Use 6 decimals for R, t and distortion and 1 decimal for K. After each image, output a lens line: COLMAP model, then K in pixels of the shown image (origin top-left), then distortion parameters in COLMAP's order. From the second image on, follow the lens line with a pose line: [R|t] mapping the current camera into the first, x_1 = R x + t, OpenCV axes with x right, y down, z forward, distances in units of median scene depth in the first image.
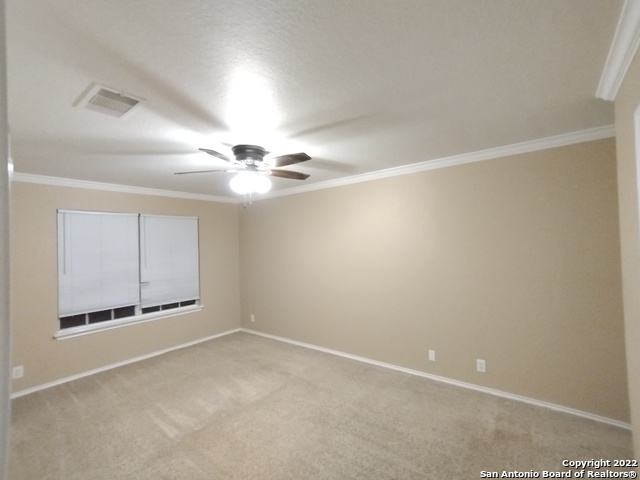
lens RADIAL K [[296.2, 0, 320.0], [0, 296.2, 240.0], [0, 0, 1]] dist [0.037795, 0.000023]
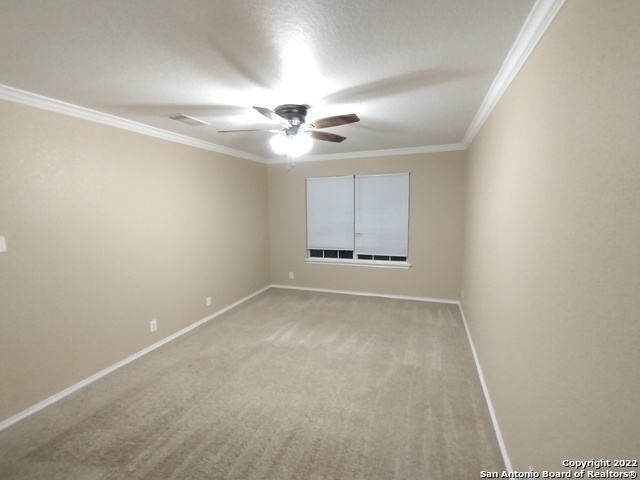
lens RADIAL K [[301.0, 0, 320.0], [0, 301.0, 240.0], [0, 0, 1]] dist [-0.001292, -0.000053]
pose [[0.324543, 0.125511, -0.937507, 0.508850], [0.022396, 0.989860, 0.140273, -0.004326], [0.945606, -0.066521, 0.318441, 0.490664]]
